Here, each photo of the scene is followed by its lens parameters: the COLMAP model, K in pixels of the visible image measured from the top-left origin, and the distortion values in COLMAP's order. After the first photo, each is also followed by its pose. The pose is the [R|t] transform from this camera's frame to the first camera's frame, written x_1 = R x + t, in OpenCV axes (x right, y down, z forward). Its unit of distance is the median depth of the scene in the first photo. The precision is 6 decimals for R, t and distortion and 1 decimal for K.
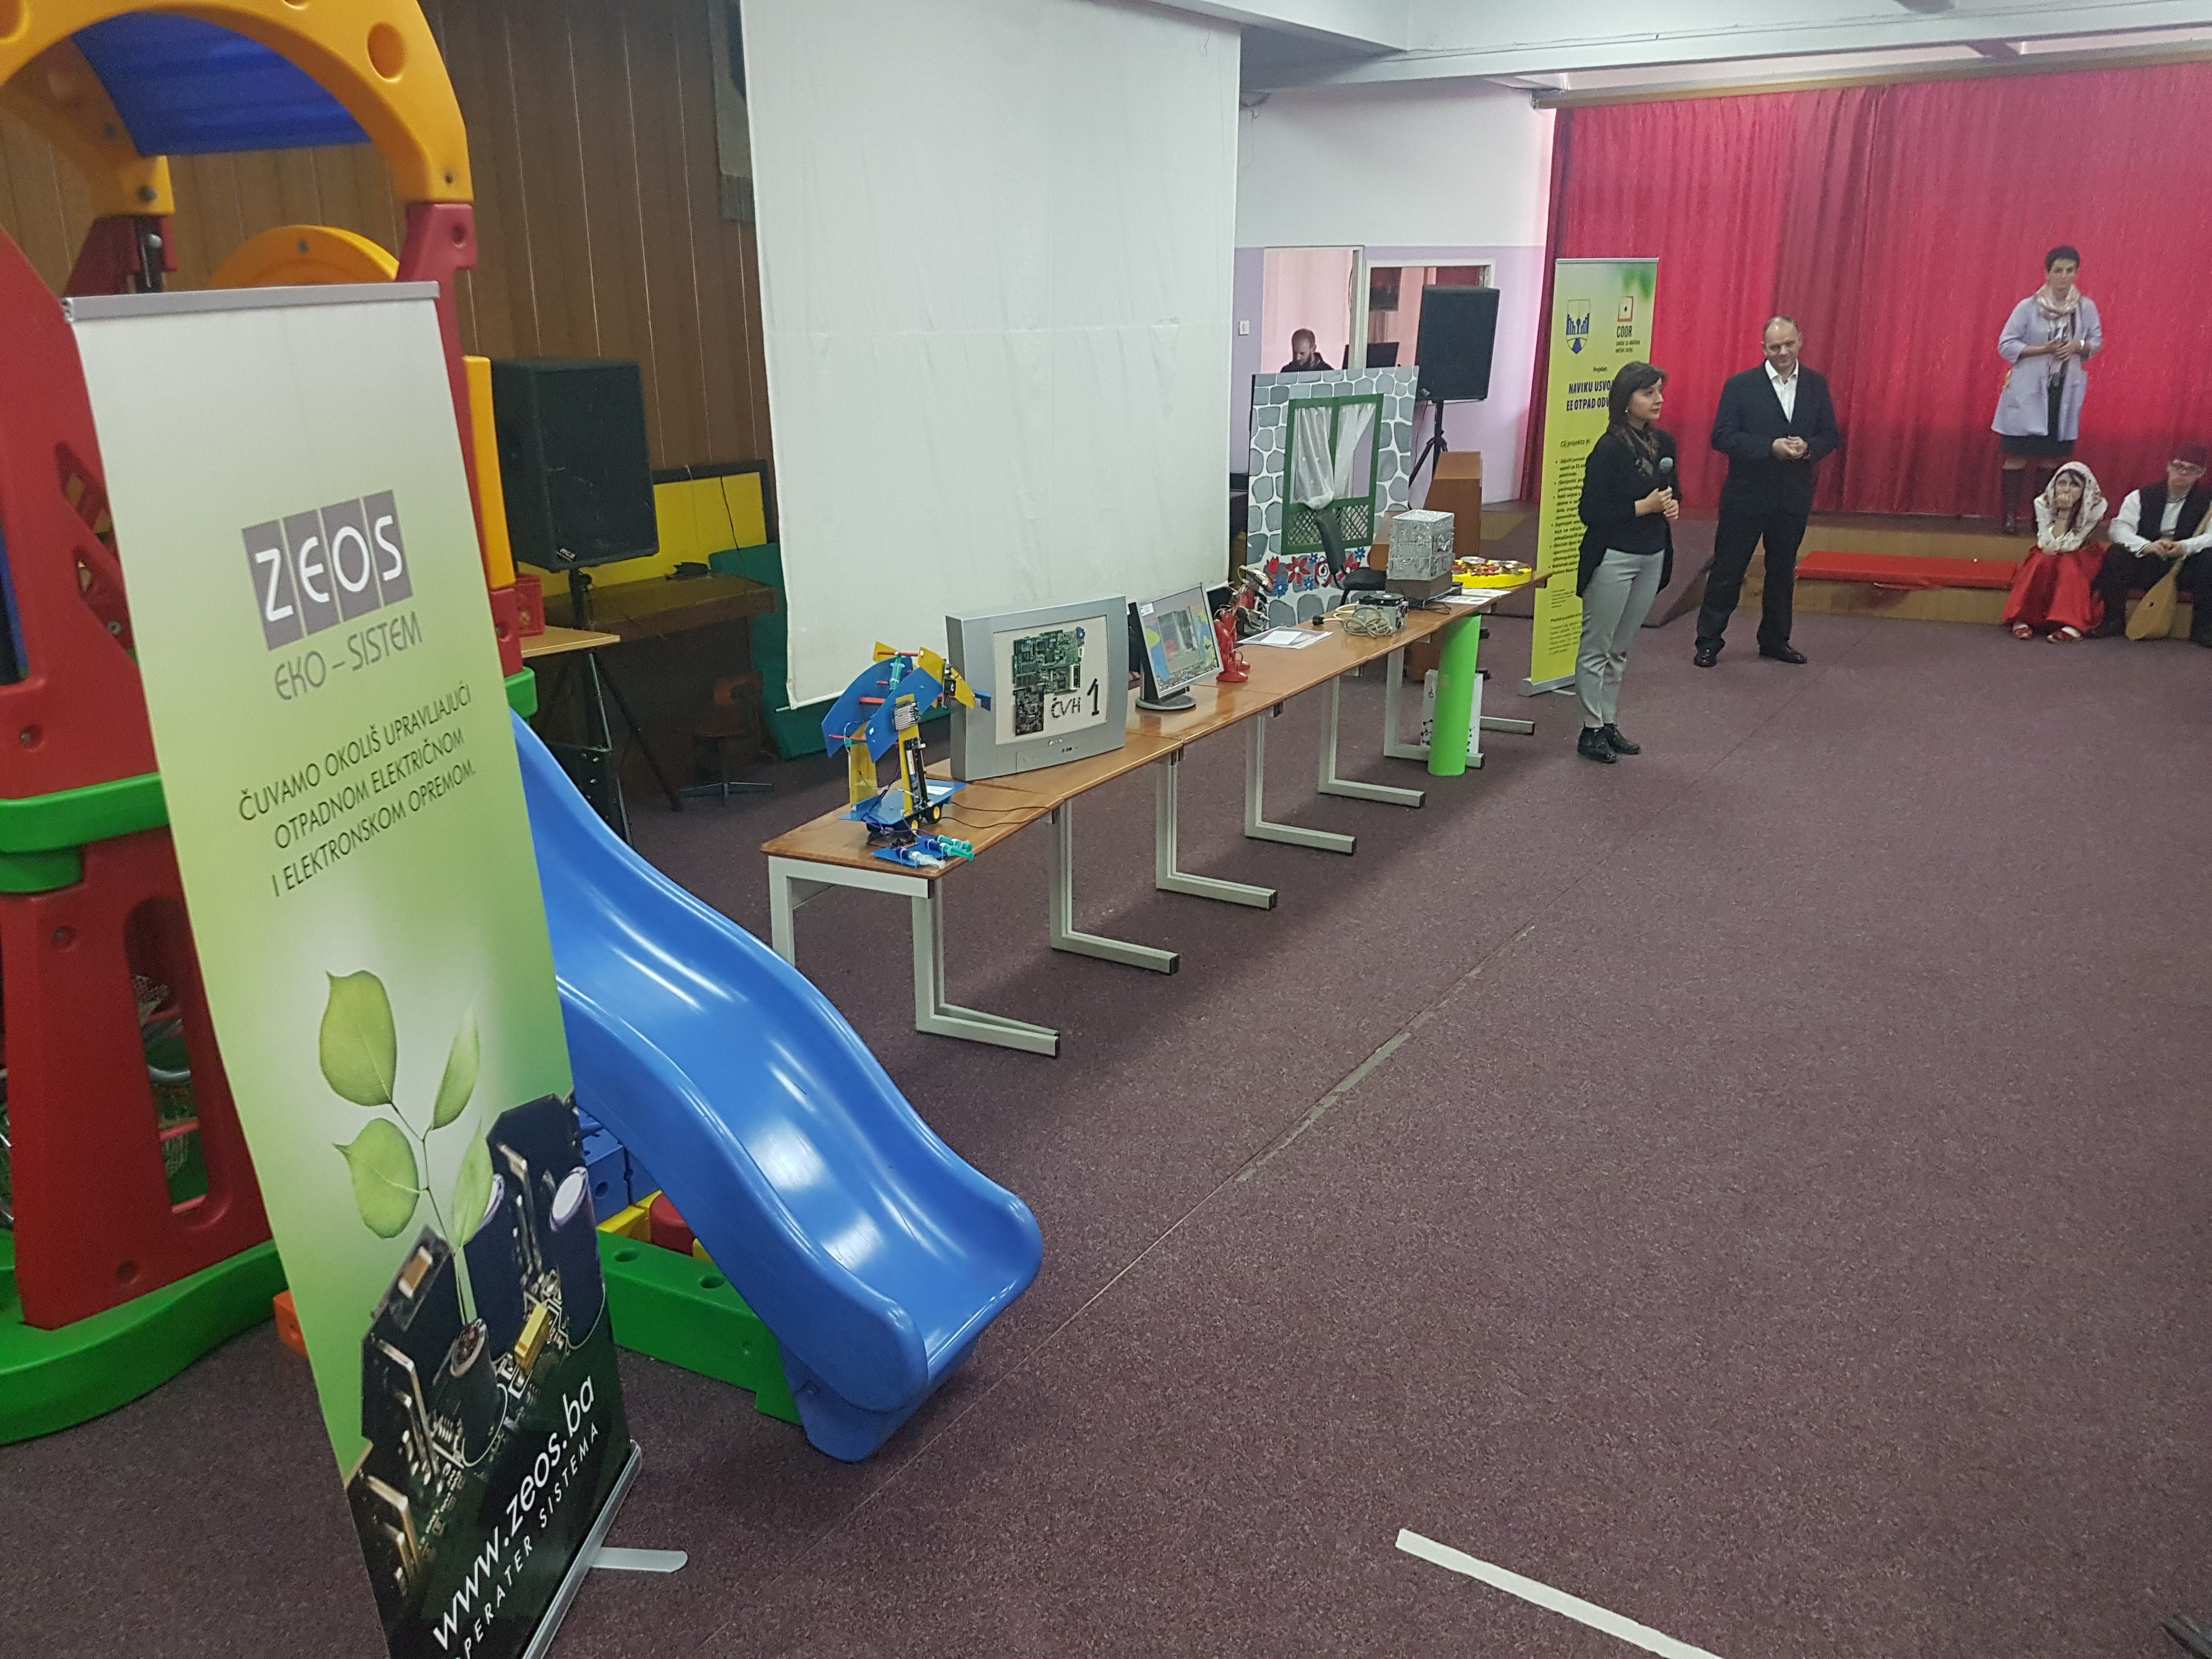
lens RADIAL K [[1739.9, 0, 1084.7], [0, 1739.9, 844.9], [0, 0, 1]] dist [0.081246, -0.118521]
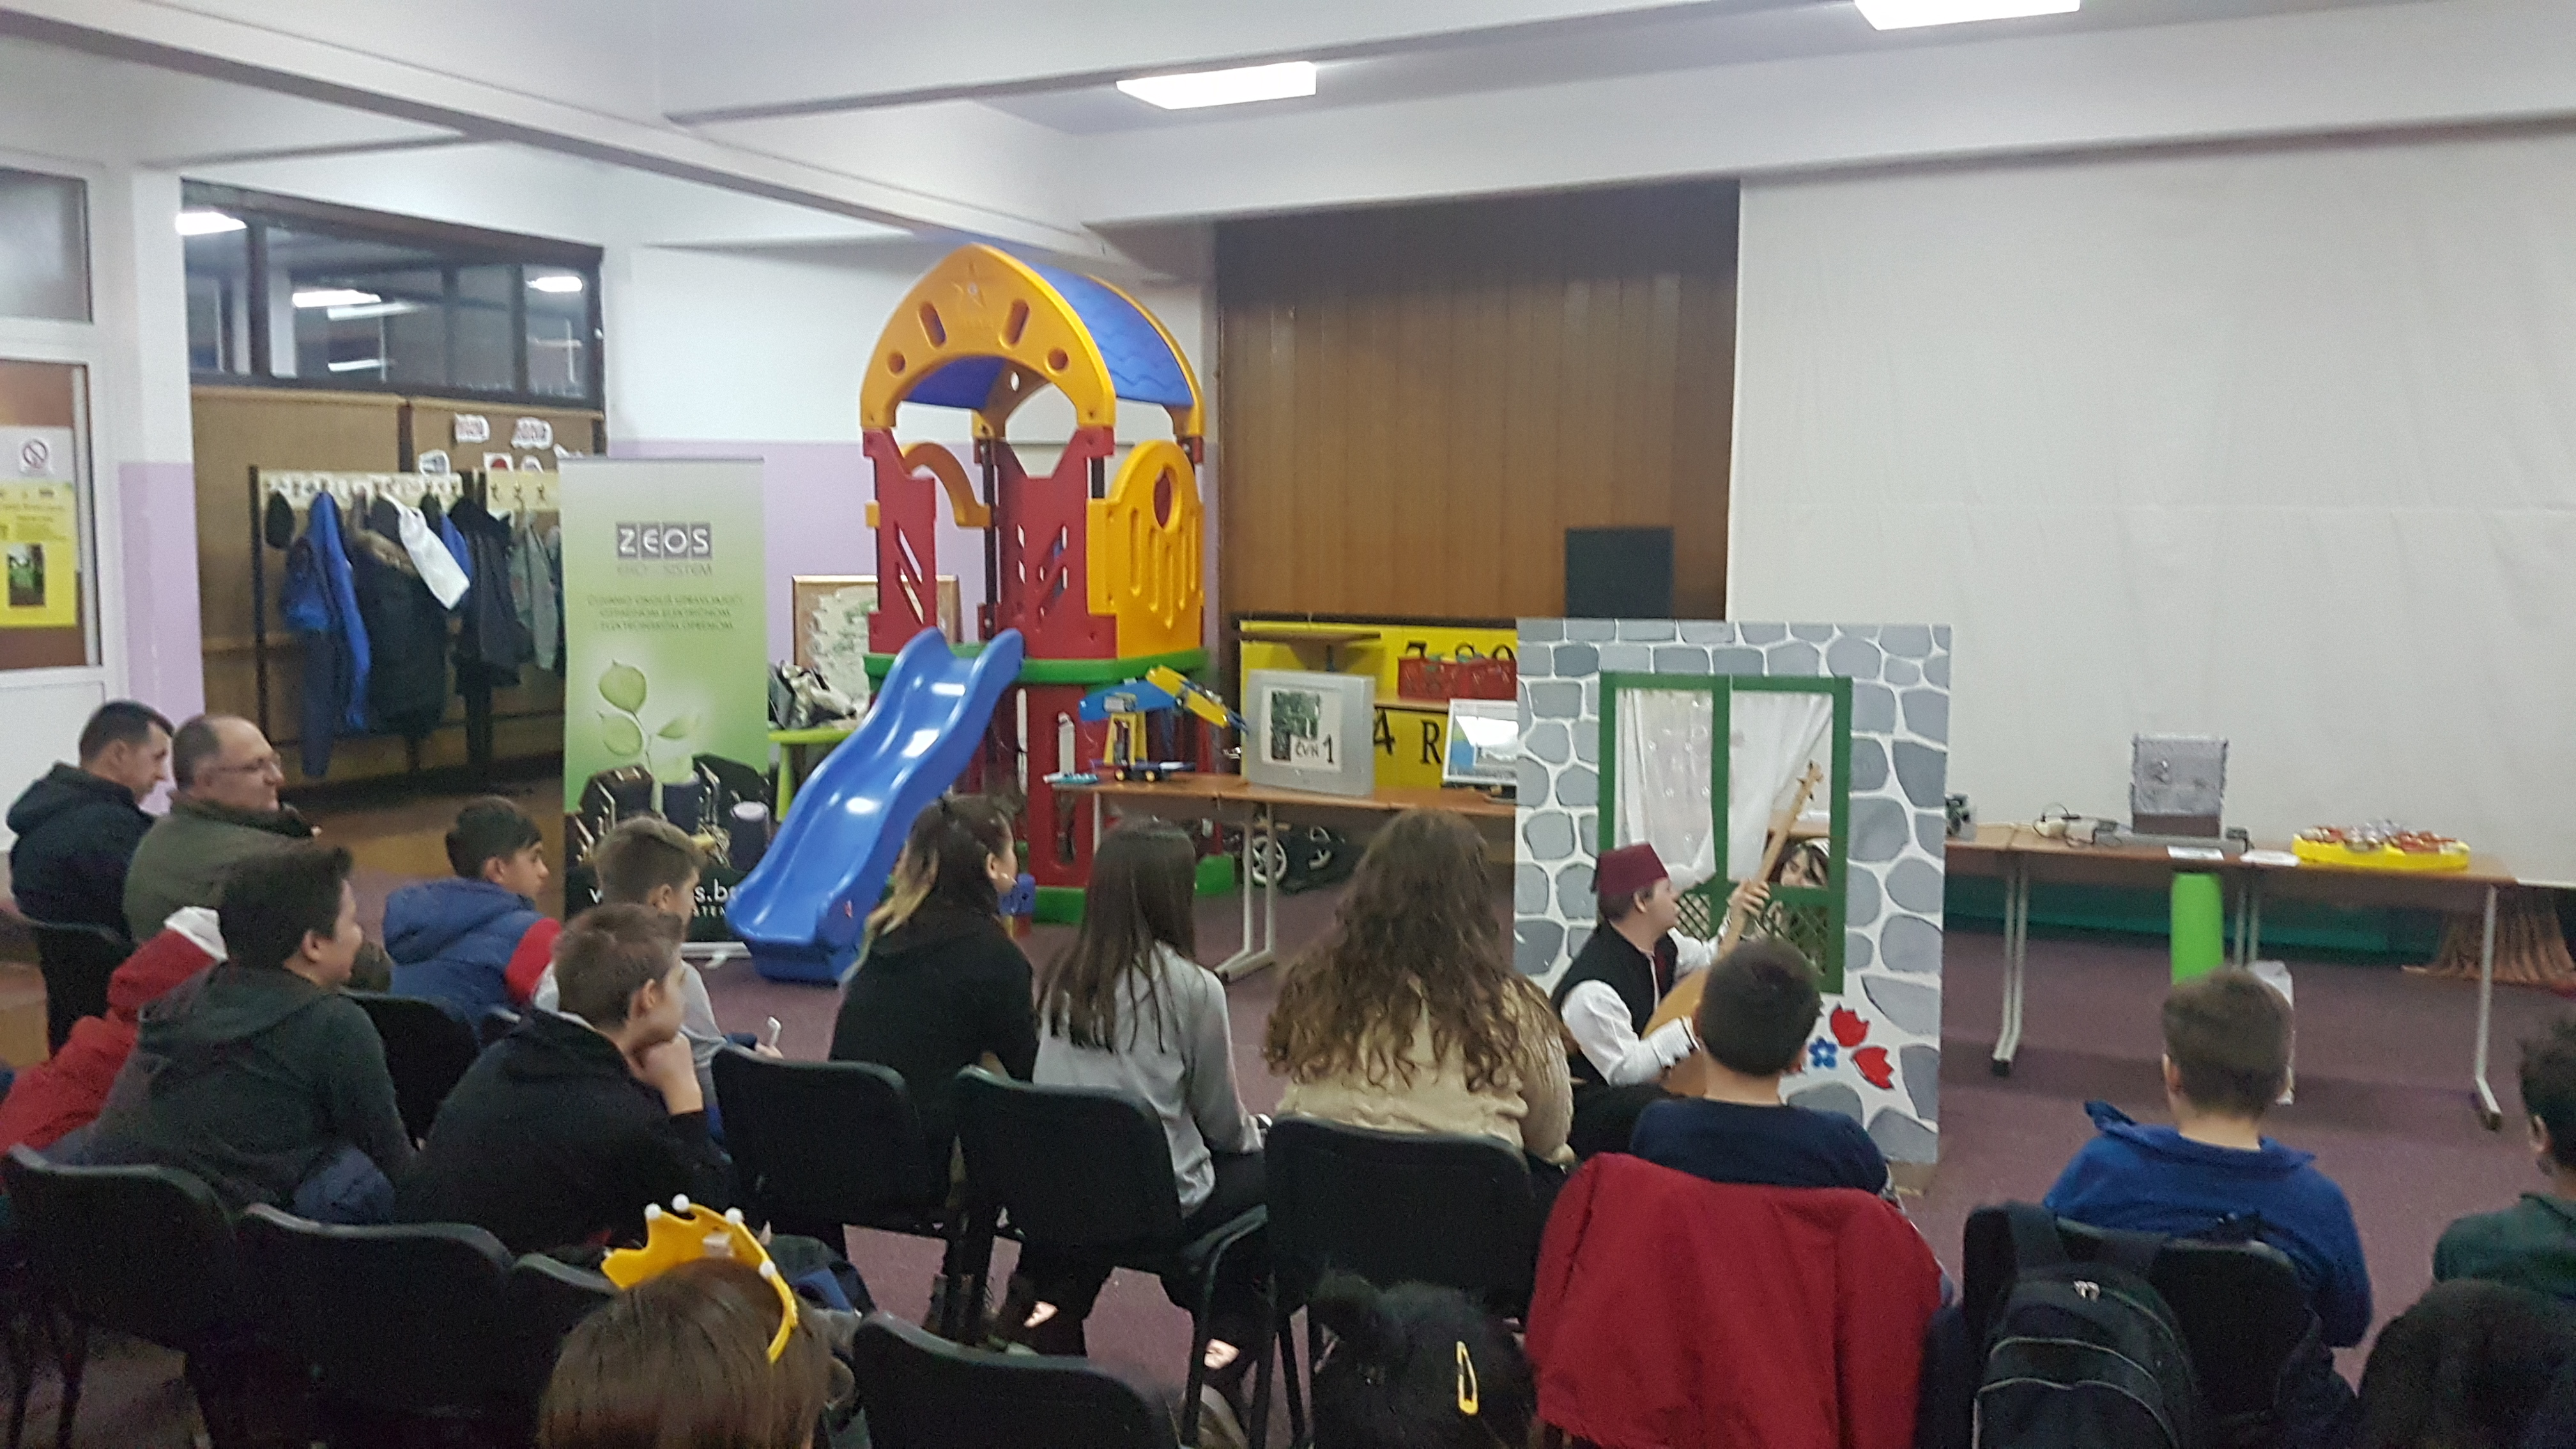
lens RADIAL K [[2014.7, 0, 1272.9], [0, 2014.7, 718.2], [0, 0, 1]] dist [0.346862, -0.634318]
pose [[0.126843, 0.108656, -0.985954, 1.327019], [-0.306739, 0.949559, 0.065183, -0.169744], [0.943304, 0.294162, 0.153774, 0.608378]]
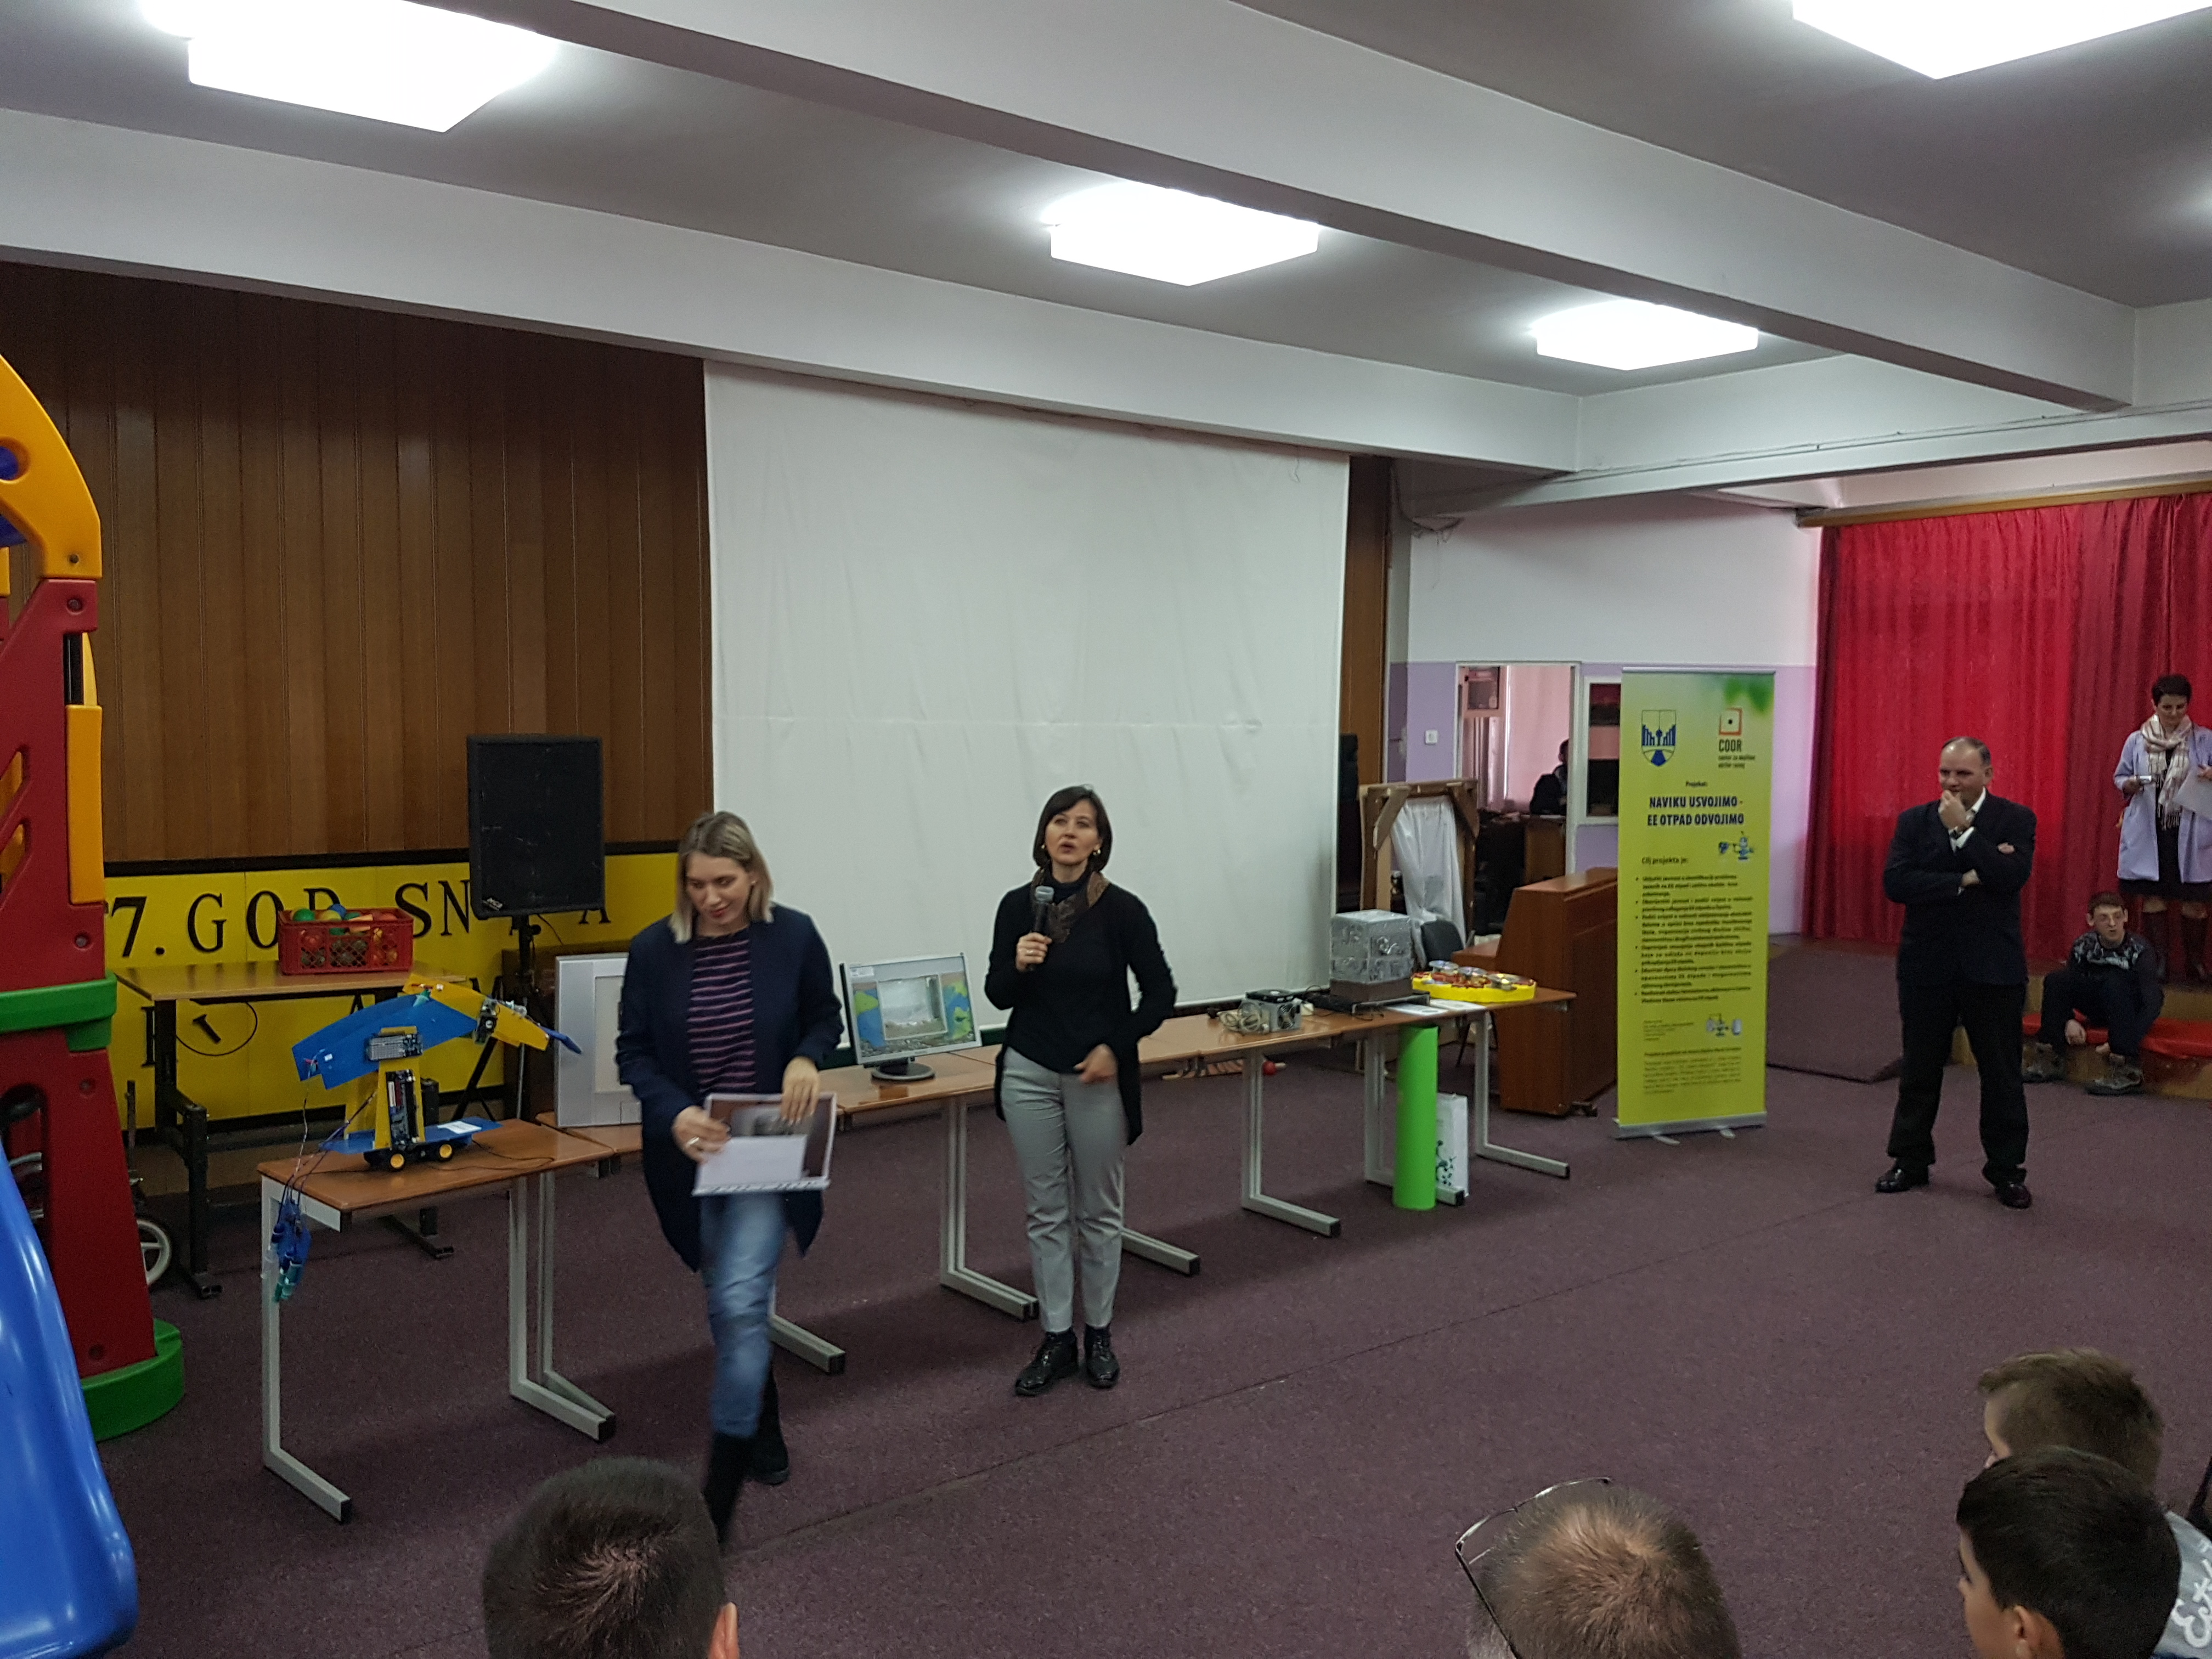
lens RADIAL K [[1747.1, 0, 1037.5], [0, 1747.1, 808.5], [0, 0, 1]] dist [0.082896, -0.164721]
pose [[0.939979, 0.034612, -0.339472, 0.428131], [-0.119377, 0.965333, -0.232125, -0.010093], [0.319669, 0.258718, 0.911524, 0.103450]]
